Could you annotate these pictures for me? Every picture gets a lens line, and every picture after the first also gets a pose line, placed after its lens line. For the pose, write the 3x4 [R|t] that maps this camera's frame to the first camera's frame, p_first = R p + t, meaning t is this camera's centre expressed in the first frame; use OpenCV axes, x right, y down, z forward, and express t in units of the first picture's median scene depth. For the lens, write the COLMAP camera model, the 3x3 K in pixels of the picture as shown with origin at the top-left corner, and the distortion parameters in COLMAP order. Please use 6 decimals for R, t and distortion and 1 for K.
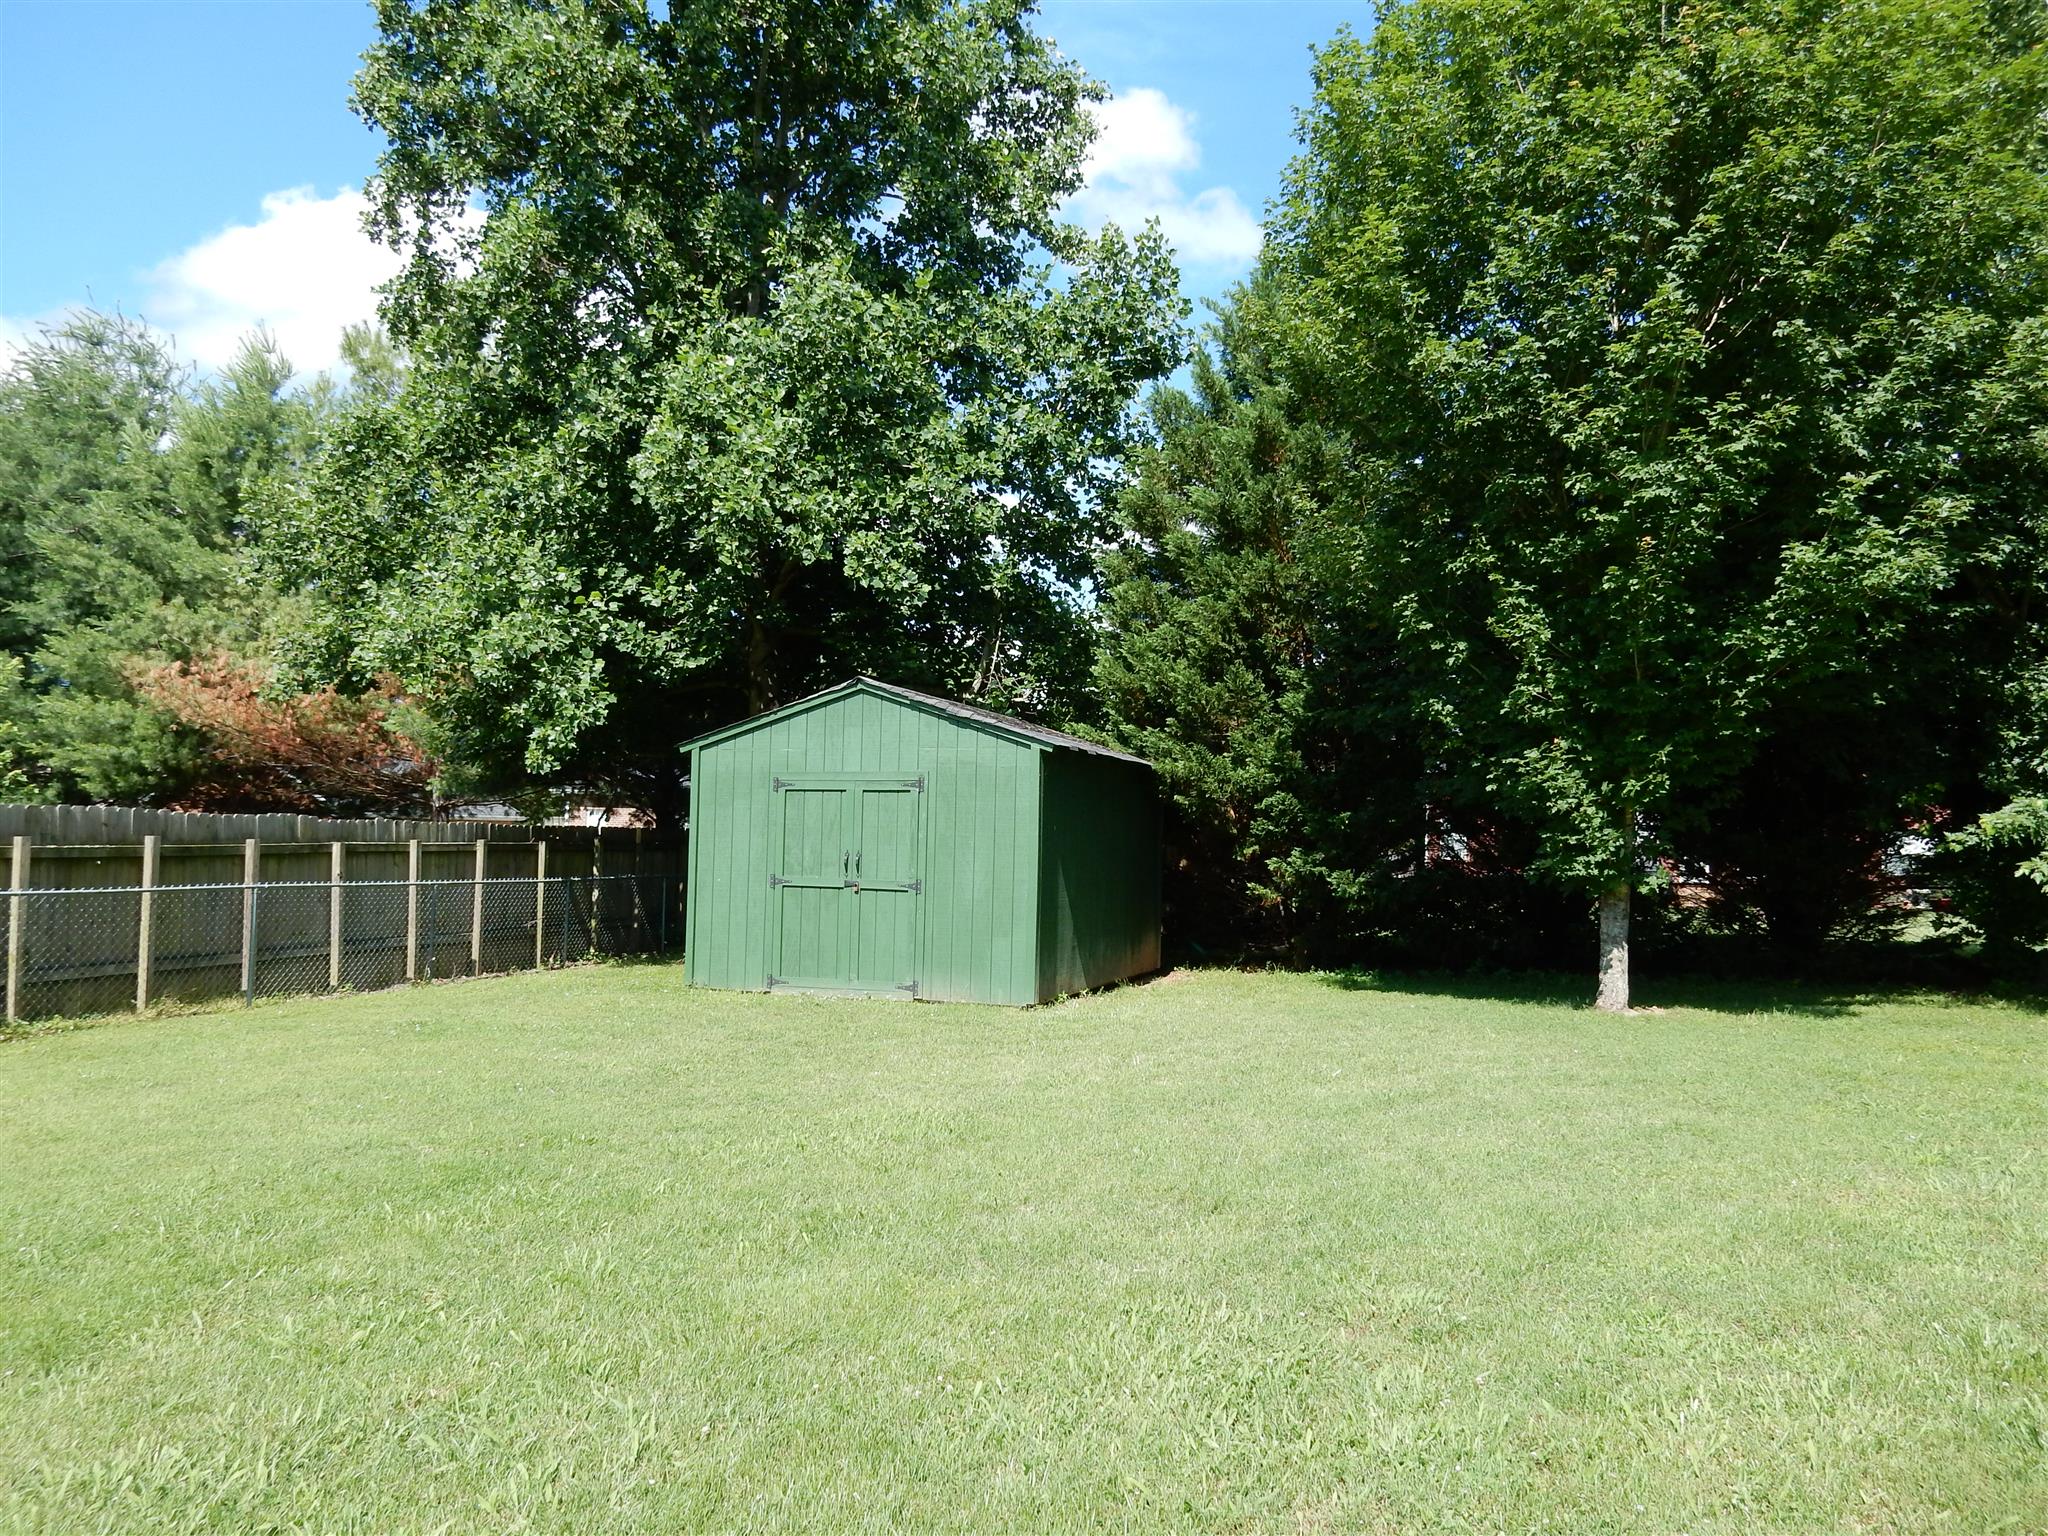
lens RADIAL K [[1503.6, 0, 1031.8], [0, 1503.6, 768.4], [0, 0, 1]] dist [-0.011442, 0.001487]
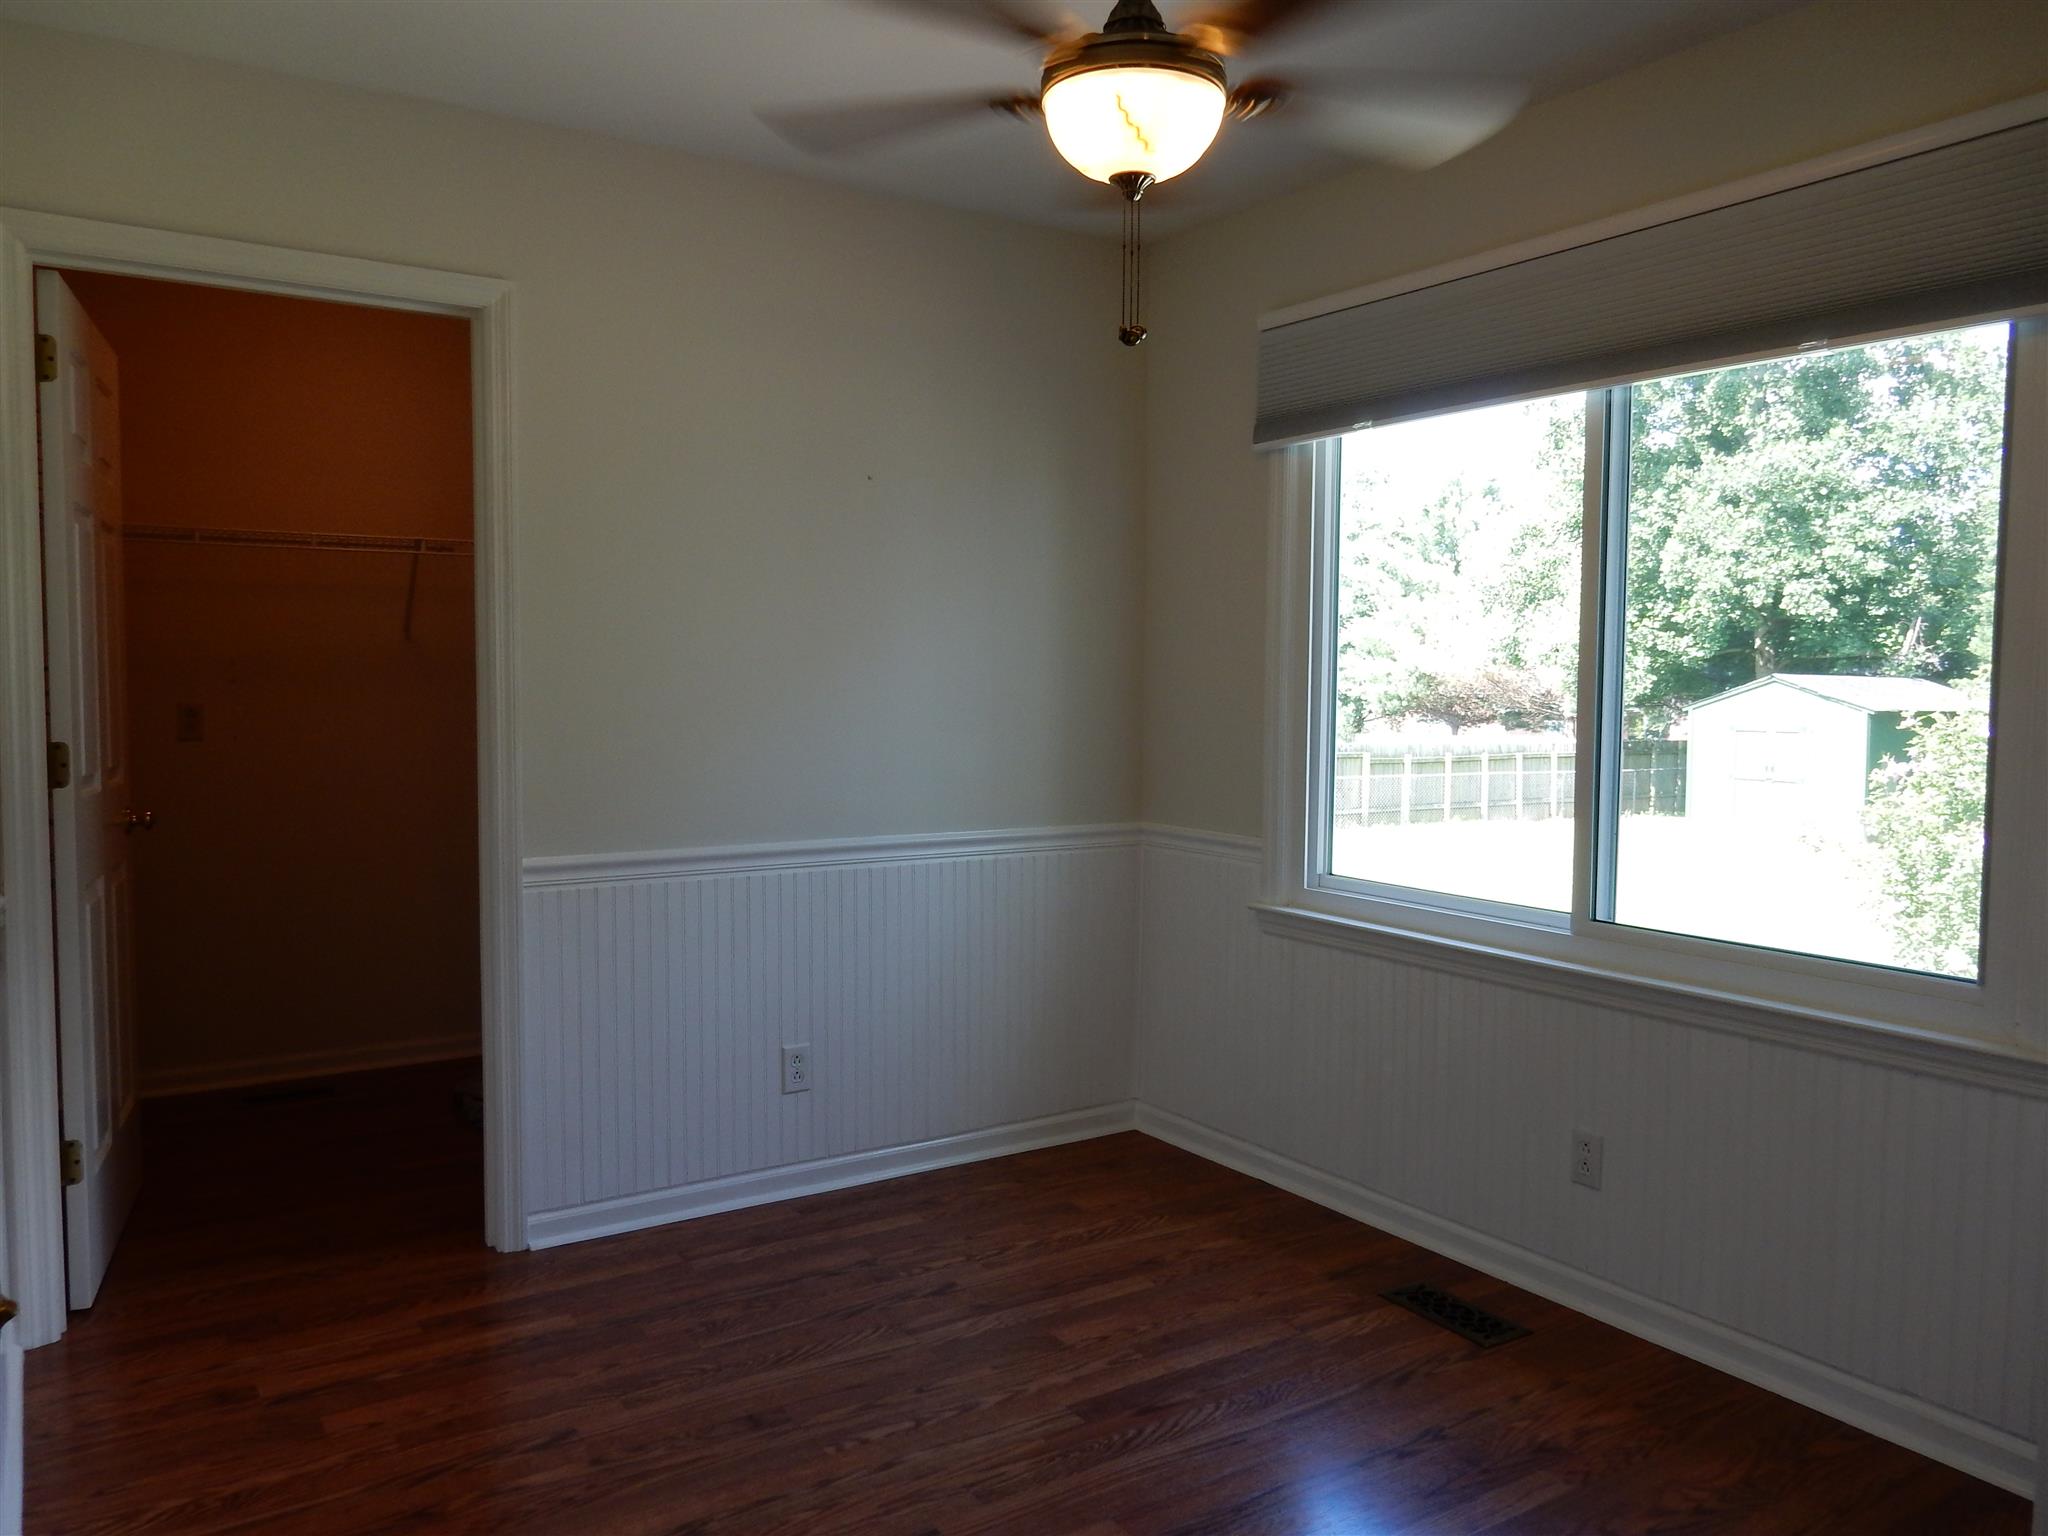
lens RADIAL K [[1503.6, 0, 1031.8], [0, 1503.6, 768.4], [0, 0, 1]] dist [-0.011442, 0.001487]
pose [[0.748884, 0.019000, -0.662429, 0.383491], [0.037870, 0.996729, 0.071400, -0.094469], [0.661618, -0.078556, 0.745714, -0.927609]]
